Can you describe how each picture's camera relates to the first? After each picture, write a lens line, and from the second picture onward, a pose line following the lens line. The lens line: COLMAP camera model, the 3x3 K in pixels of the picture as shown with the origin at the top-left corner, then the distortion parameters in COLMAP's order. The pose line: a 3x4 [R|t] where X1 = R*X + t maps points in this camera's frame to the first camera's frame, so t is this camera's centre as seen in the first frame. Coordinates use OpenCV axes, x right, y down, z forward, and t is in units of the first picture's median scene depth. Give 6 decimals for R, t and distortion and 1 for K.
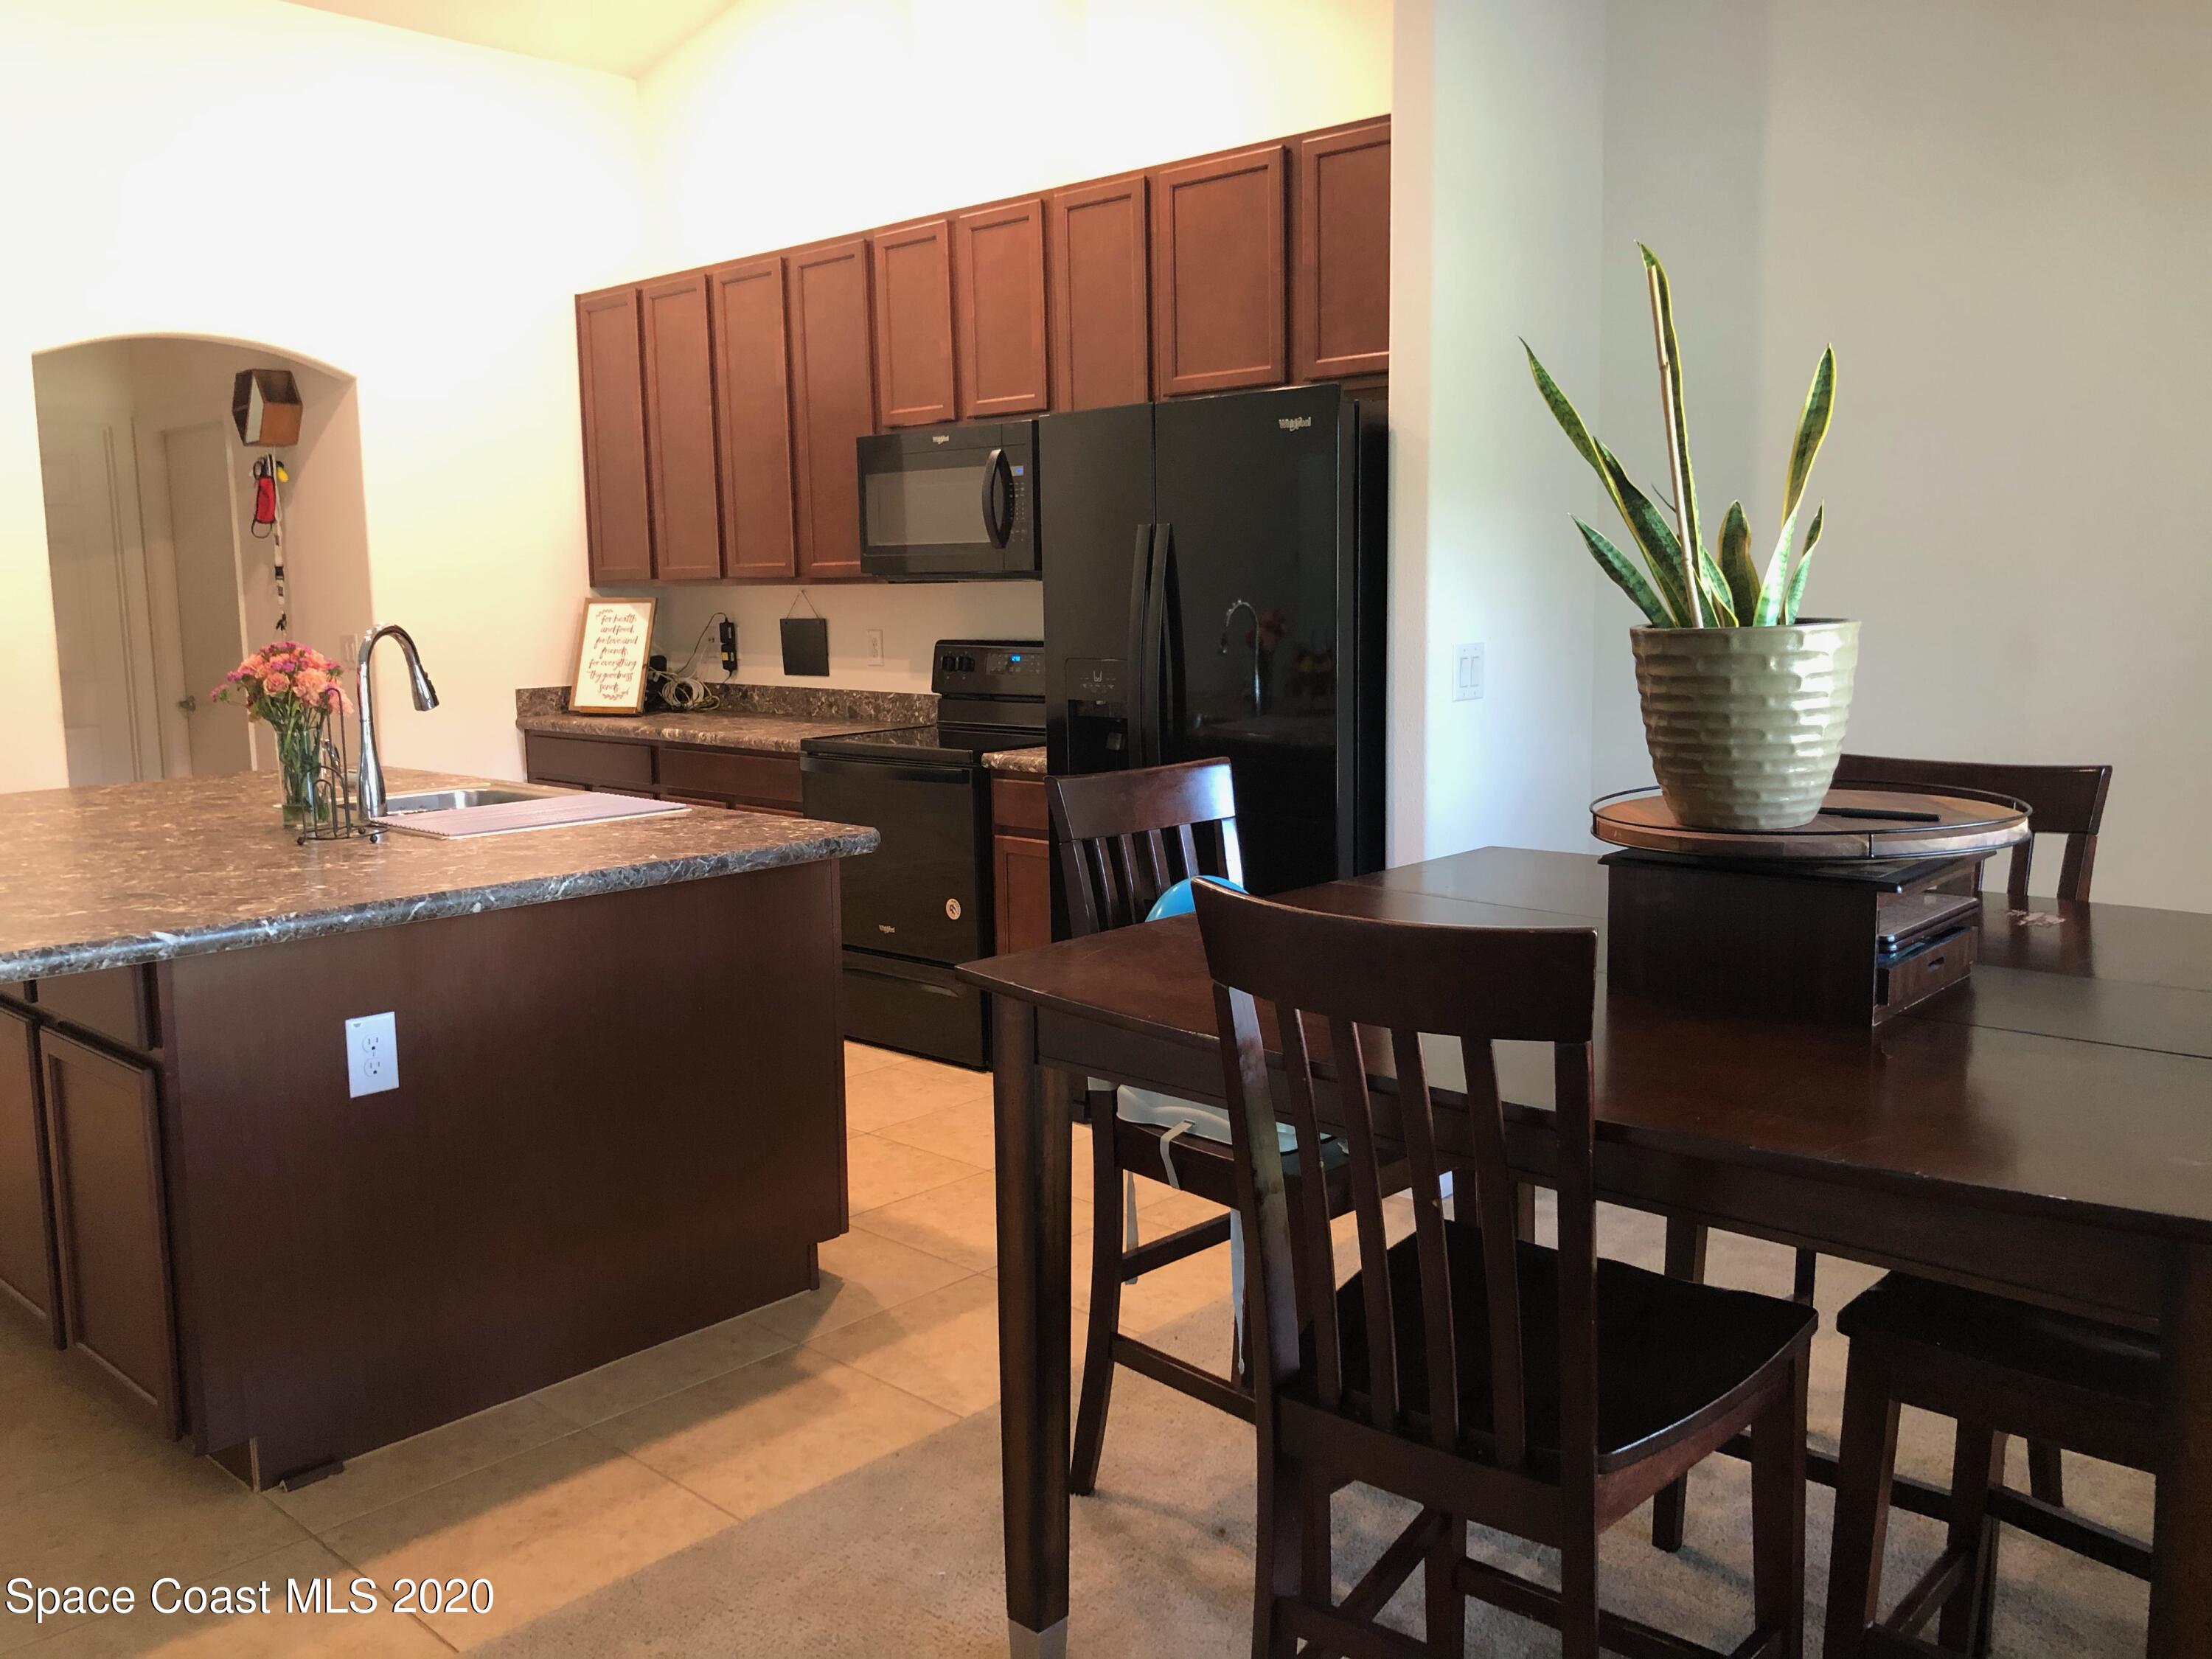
lens RADIAL K [[1782.0, 0, 1106.0], [0, 1782.0, 829.5], [0, 0, 1]] dist [0.012234, -0.043567]
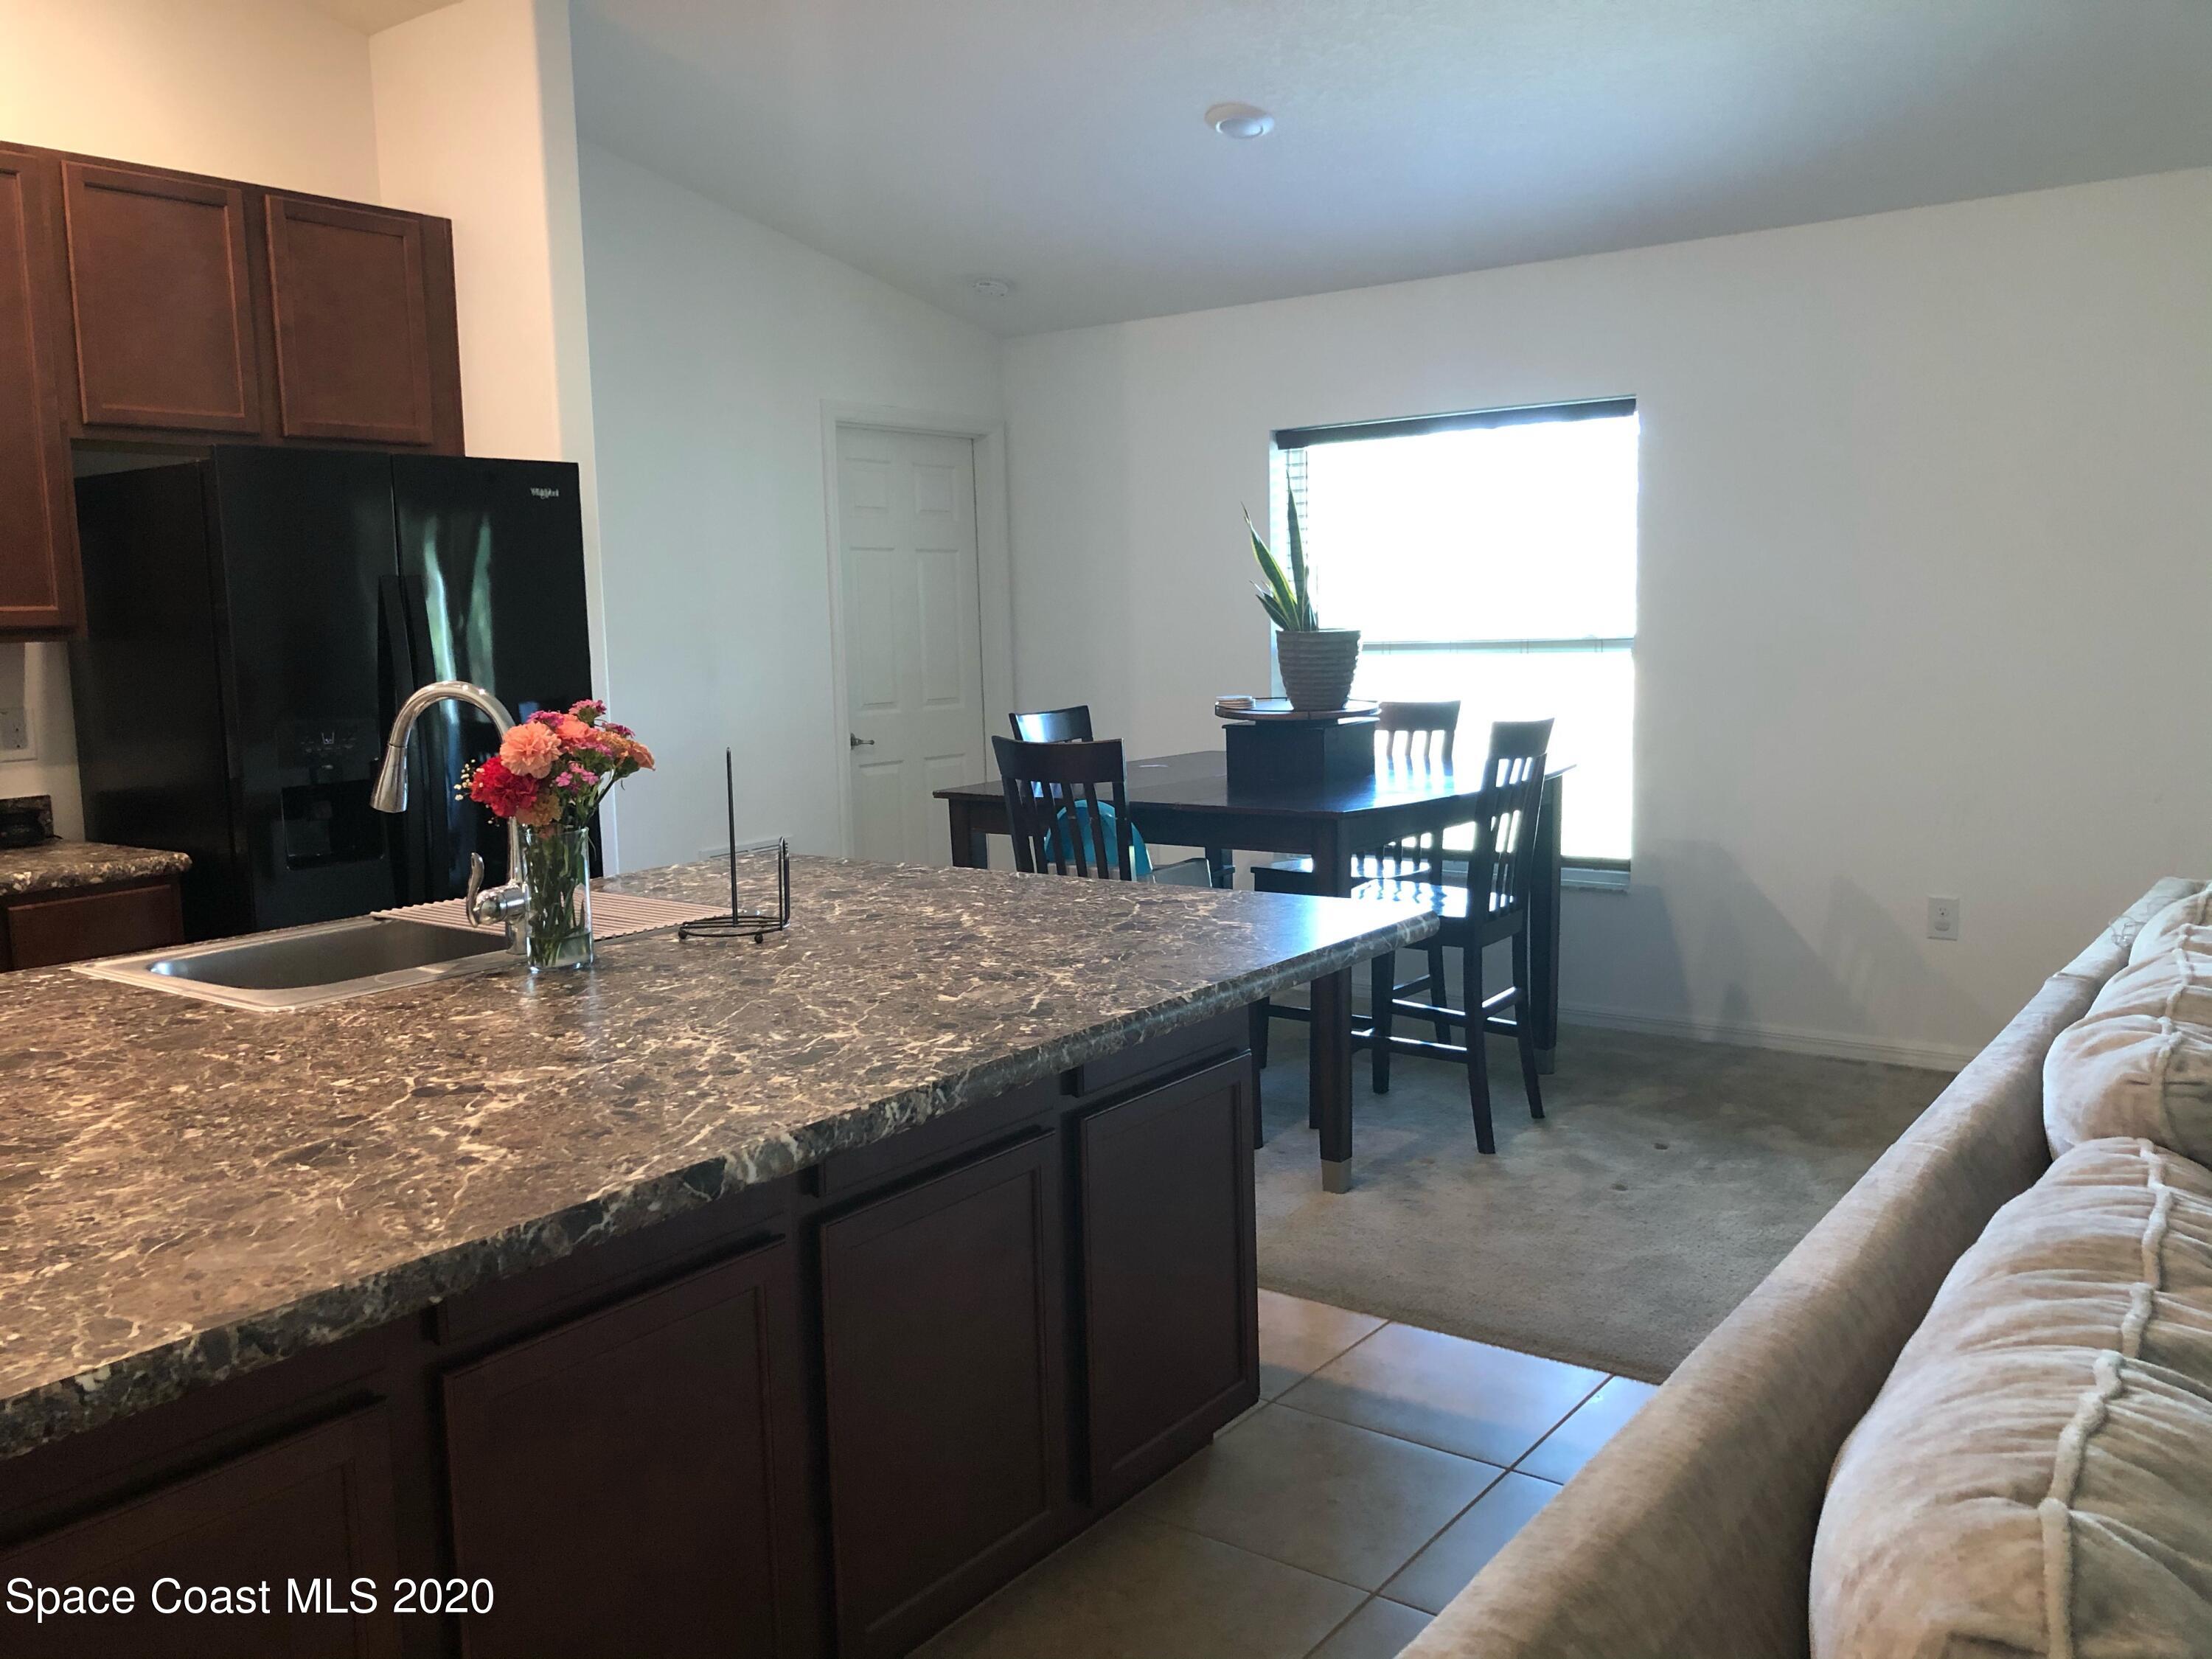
lens RADIAL K [[1782.0, 0, 1106.0], [0, 1782.0, 829.5], [0, 0, 1]] dist [0.012234, -0.043567]
pose [[-0.100643, -0.109063, 0.988927, -0.643249], [0.163333, 0.978677, 0.124556, -0.059463], [-0.981424, 0.174061, -0.080684, 0.460859]]
